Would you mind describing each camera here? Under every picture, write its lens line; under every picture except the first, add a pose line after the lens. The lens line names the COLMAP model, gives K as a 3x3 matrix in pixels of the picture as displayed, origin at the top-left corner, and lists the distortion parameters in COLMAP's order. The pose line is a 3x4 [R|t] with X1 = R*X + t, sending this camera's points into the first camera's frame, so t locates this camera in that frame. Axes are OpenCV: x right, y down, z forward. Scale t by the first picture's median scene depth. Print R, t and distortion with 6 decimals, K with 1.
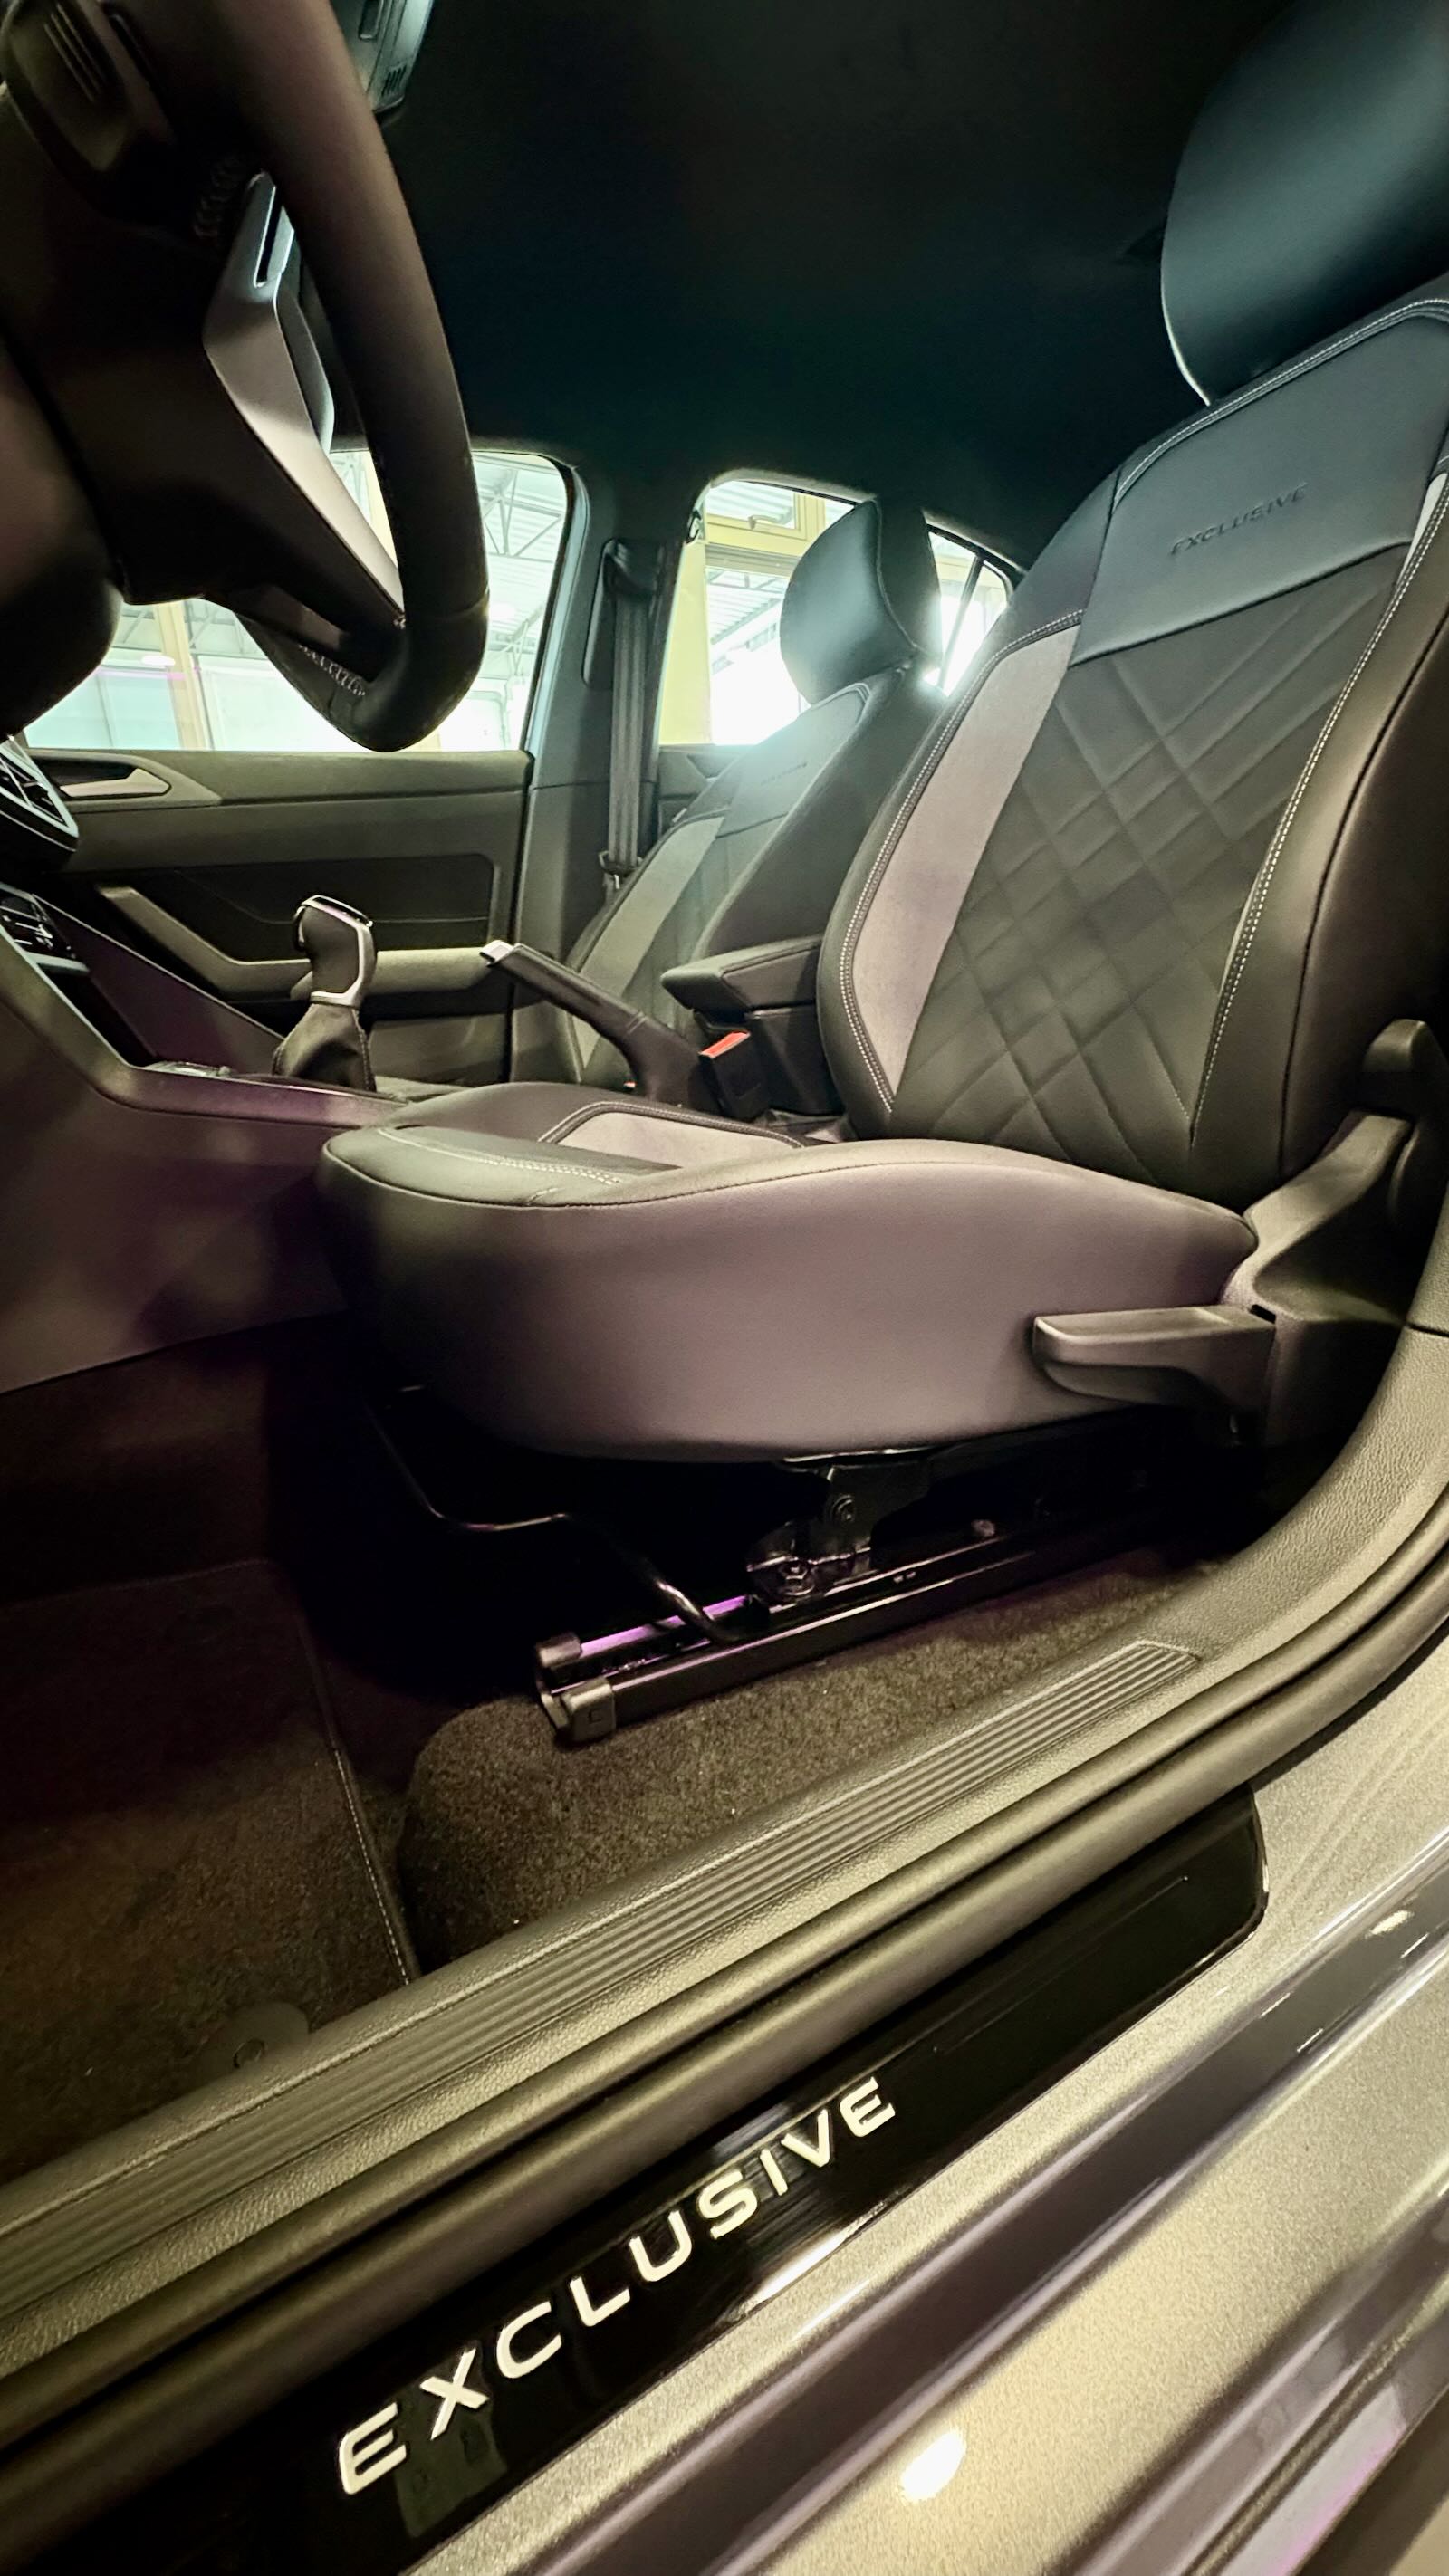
lens RADIAL K [[1034.4, 0, 724.5], [0, 1034.4, 1288.0], [0, 0, 1]] dist [-0.001254, -0.000487]
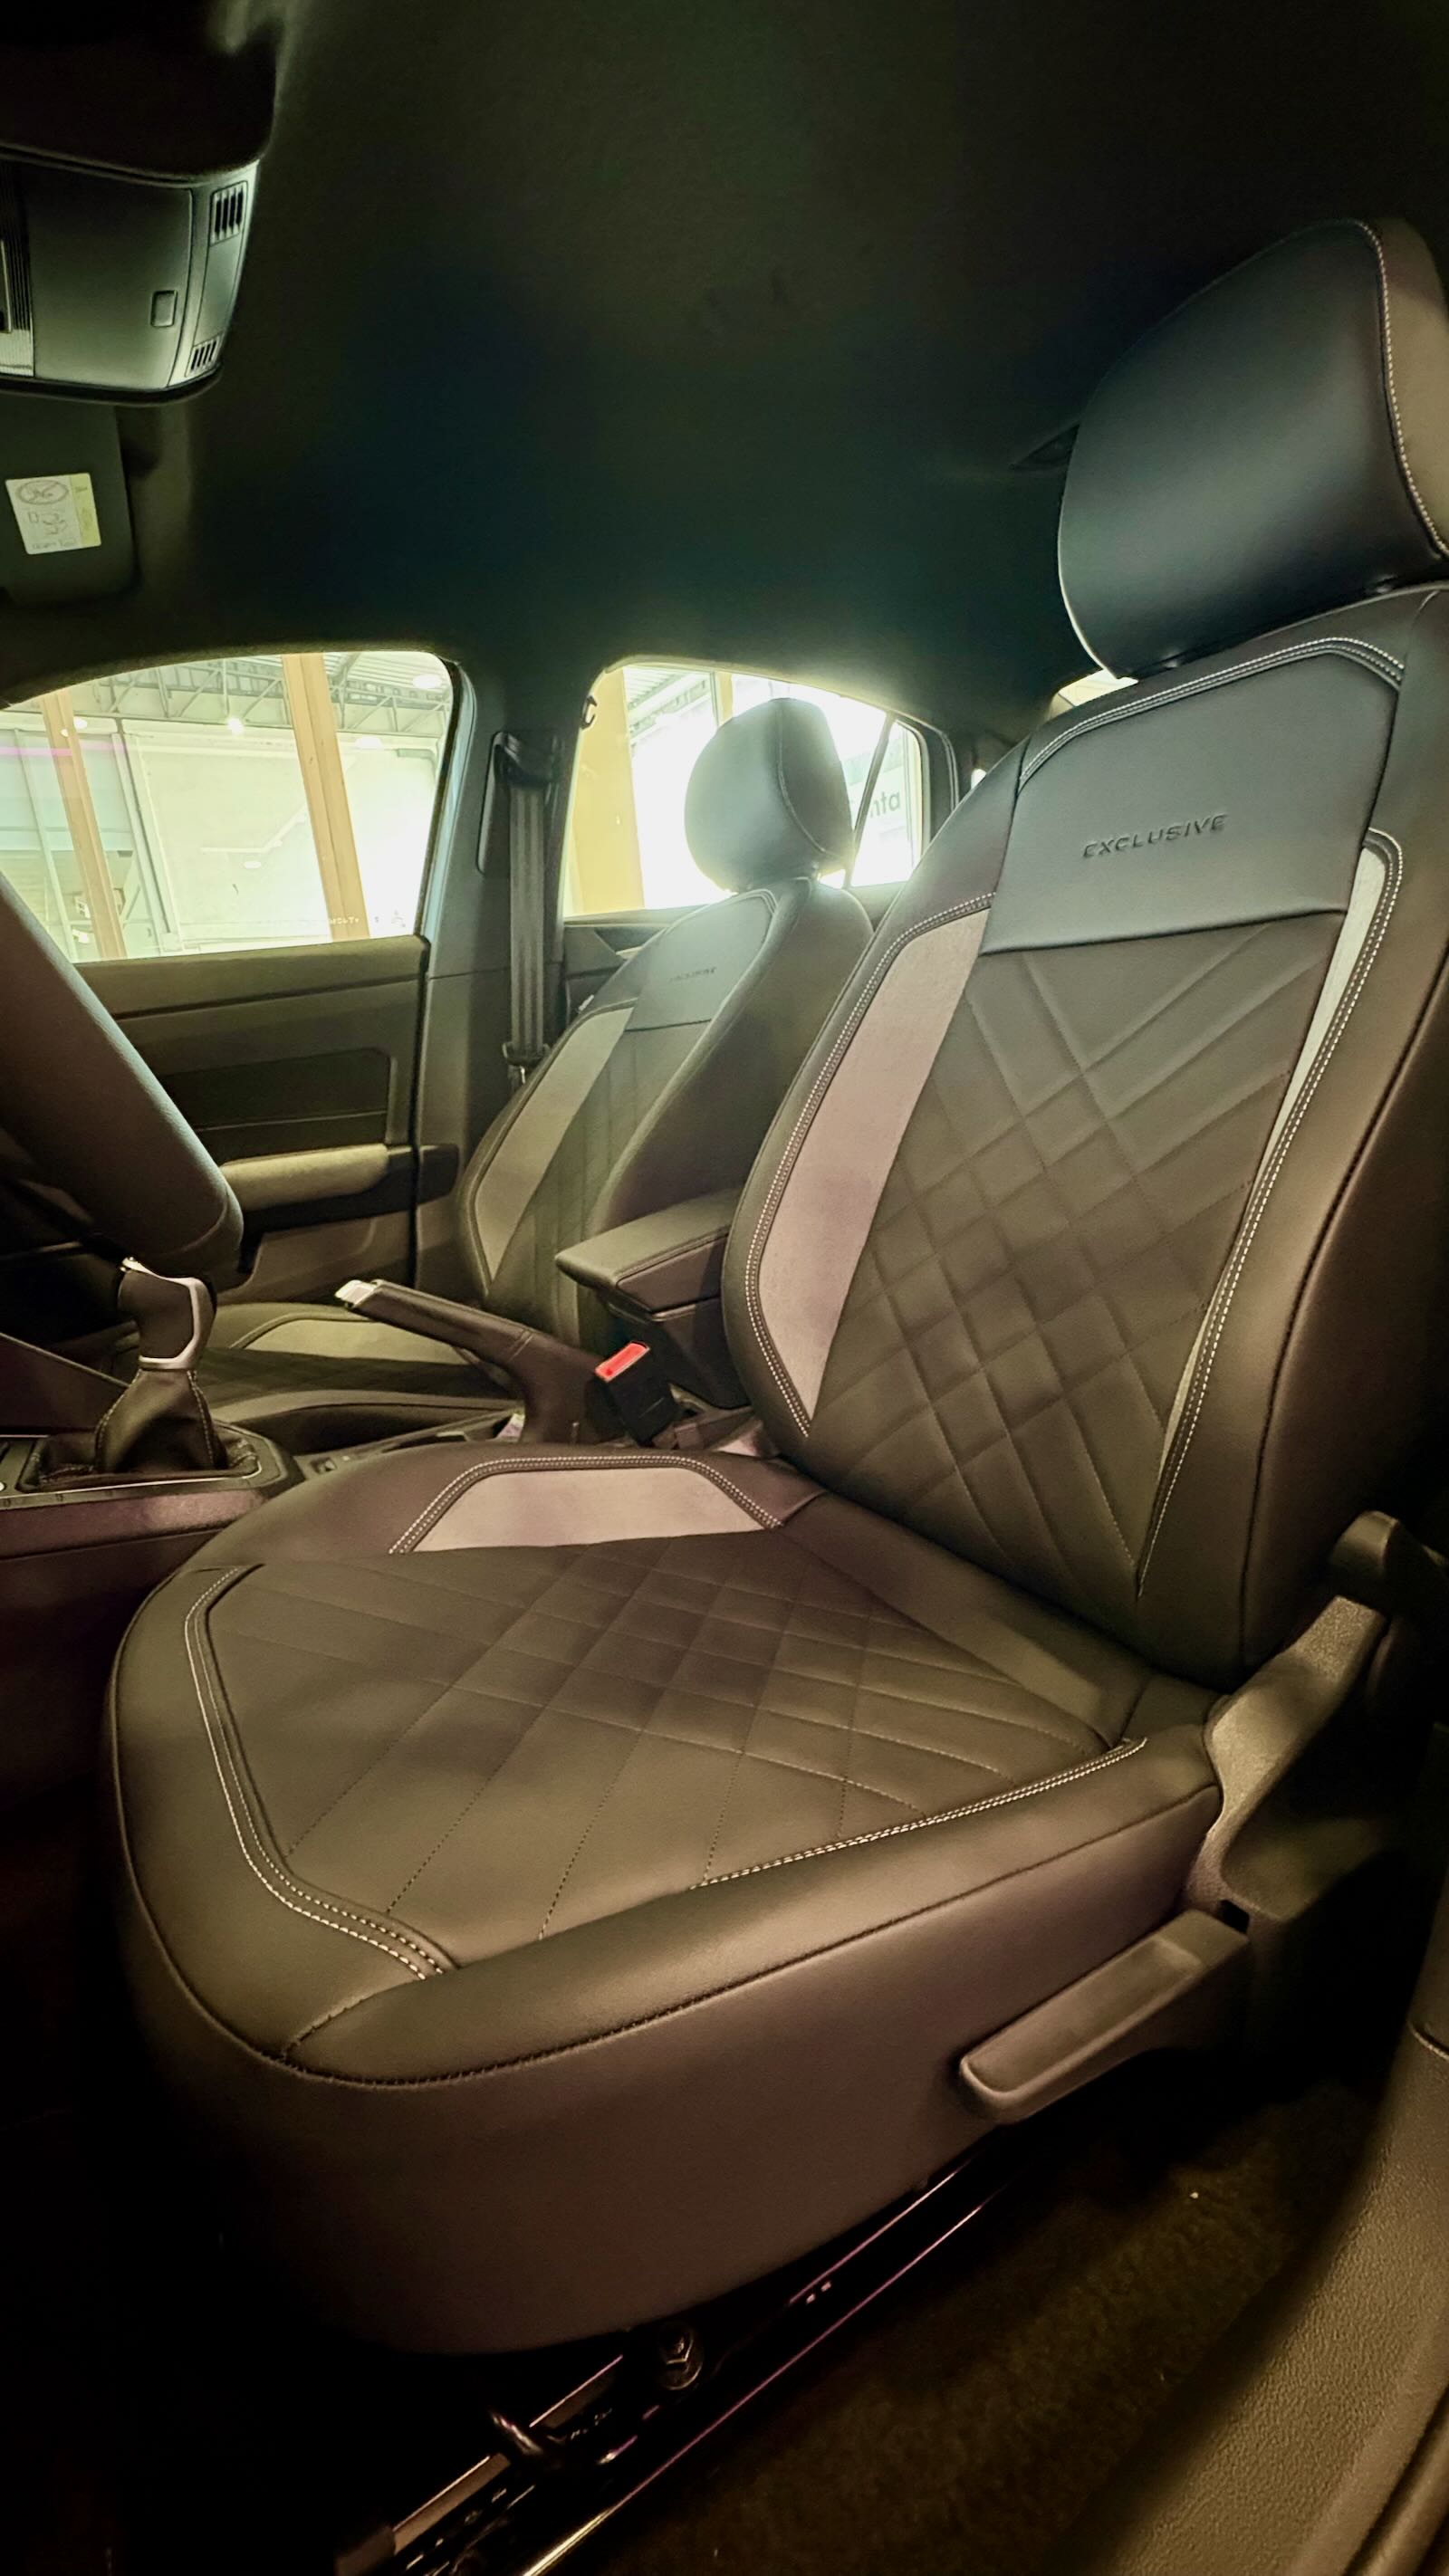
lens RADIAL K [[1034.4, 0, 724.5], [0, 1034.4, 1288.0], [0, 0, 1]] dist [-0.001254, -0.000487]
pose [[0.998406, -0.036316, 0.043209, 0.049520], [0.037595, 0.998868, -0.029150, -0.253478], [-0.042102, 0.030728, 0.998641, 0.089526]]
